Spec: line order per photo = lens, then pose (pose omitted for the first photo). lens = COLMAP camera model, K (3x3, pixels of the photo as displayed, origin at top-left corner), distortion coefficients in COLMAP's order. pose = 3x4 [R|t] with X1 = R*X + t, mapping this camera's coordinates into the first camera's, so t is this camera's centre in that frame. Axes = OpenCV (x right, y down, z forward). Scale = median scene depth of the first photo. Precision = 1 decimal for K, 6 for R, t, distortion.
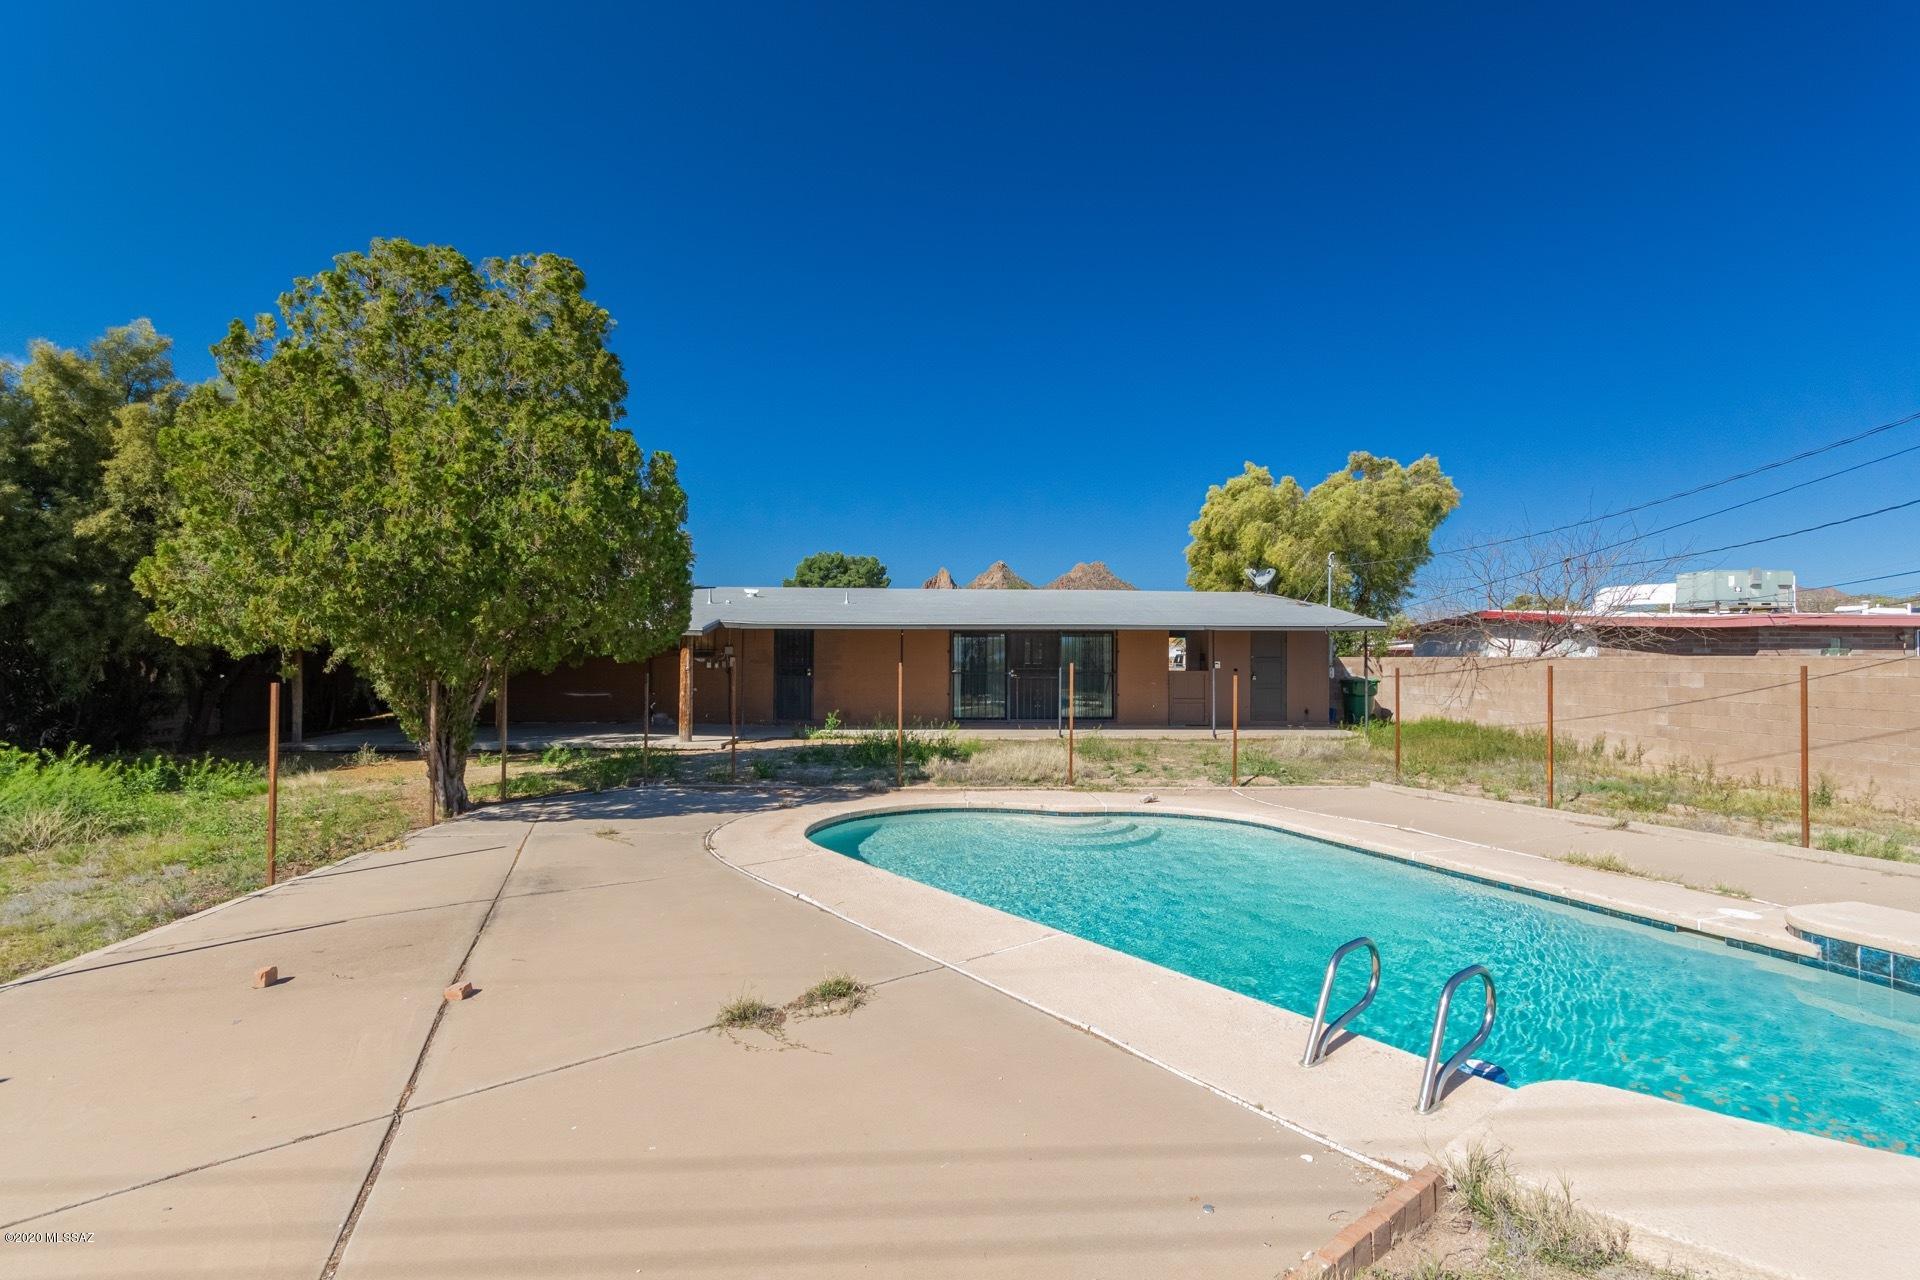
lens RADIAL K [[911.8, 0, 960.2], [0, 911.8, 646.1], [0, 0, 1]] dist [-0.001844, -0.000386]
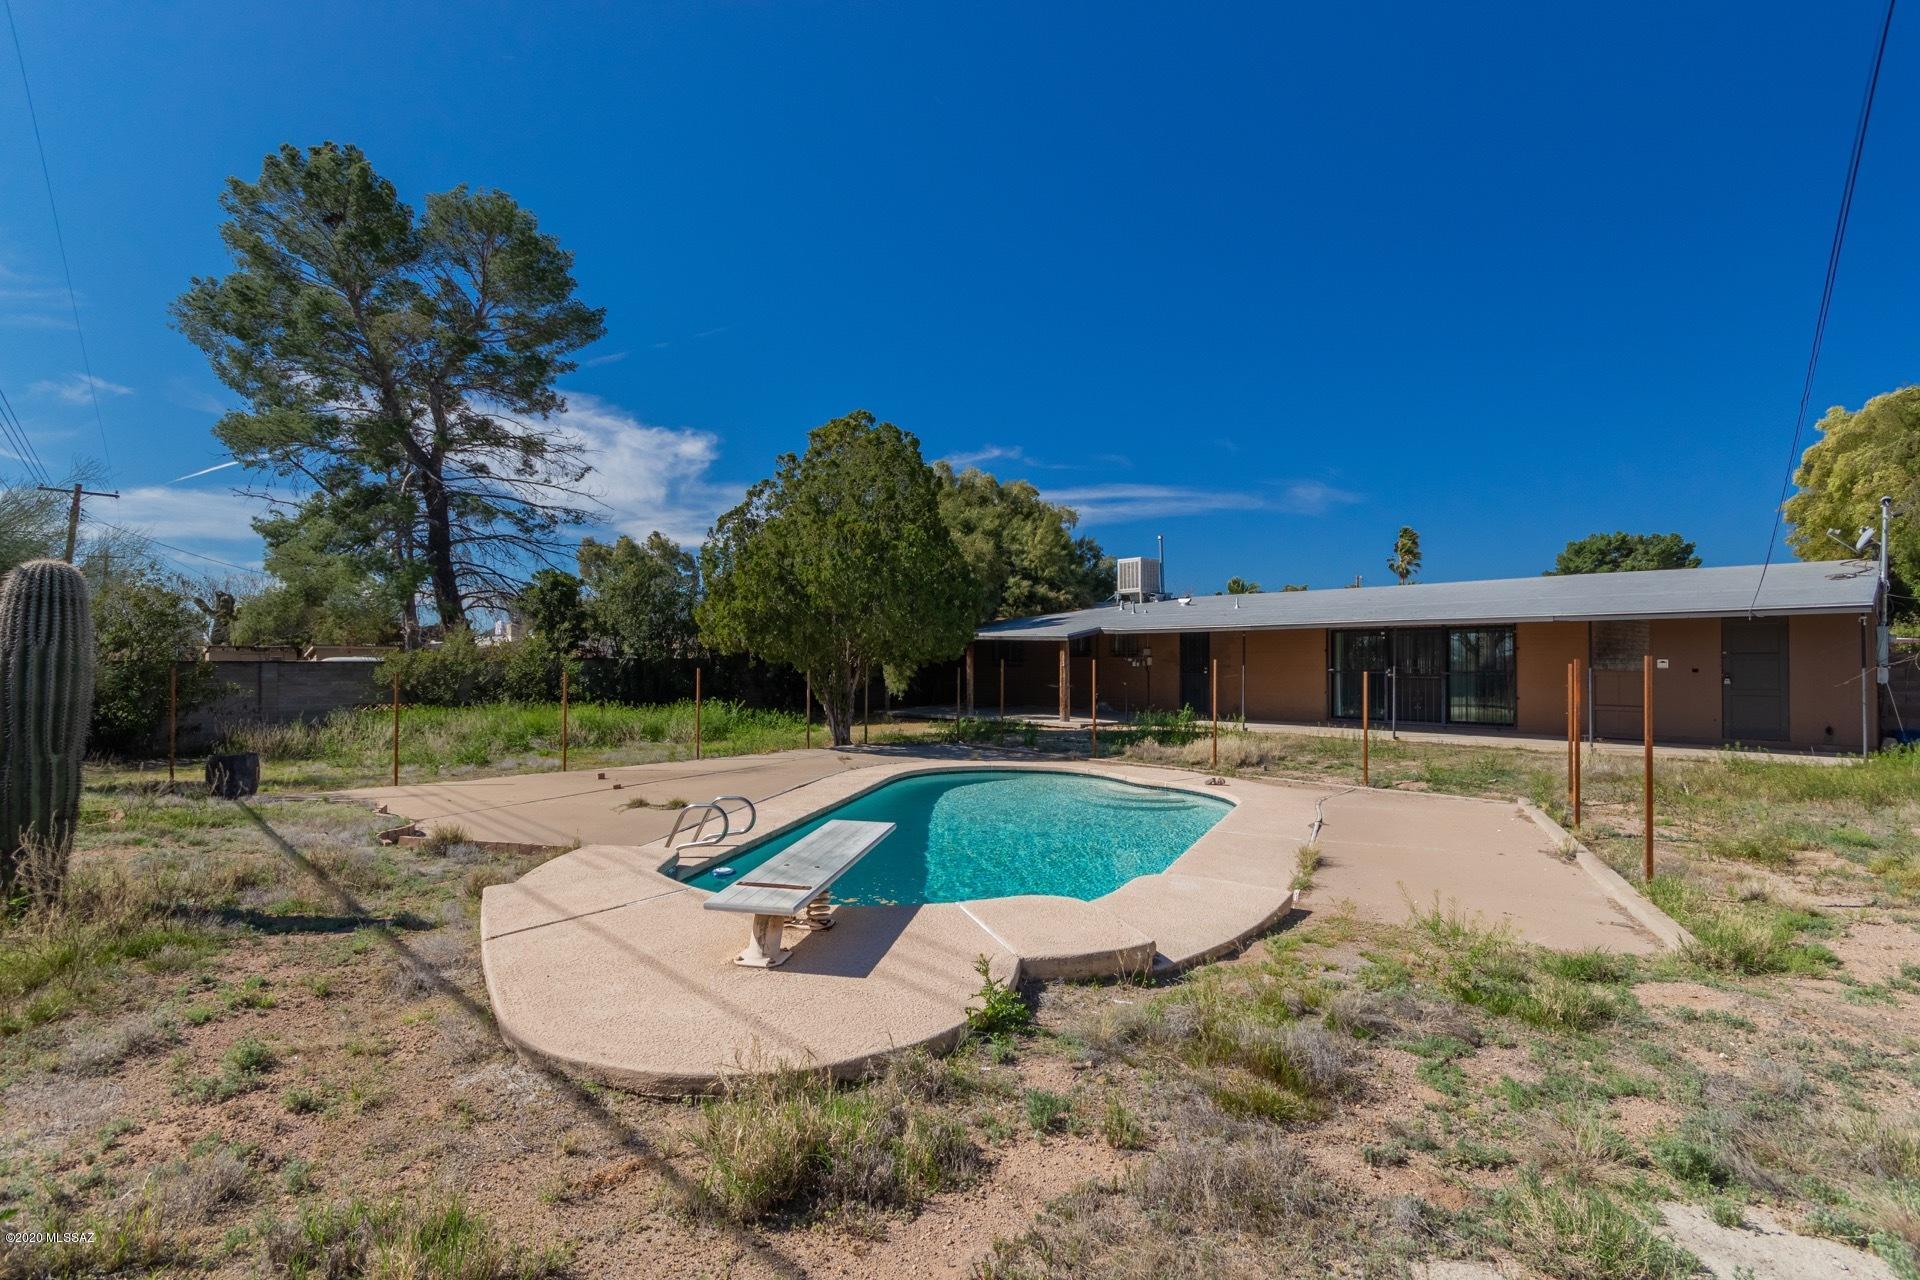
lens RADIAL K [[911.8, 0, 961.1], [0, 911.8, 639.4], [0, 0, 1]] dist [-0.001844, -0.000386]
pose [[0.648695, -0.018902, -0.760814, 0.491720], [0.012358, 0.999821, -0.014304, 0.002683], [0.760948, -0.000123, 0.648813, 0.020245]]
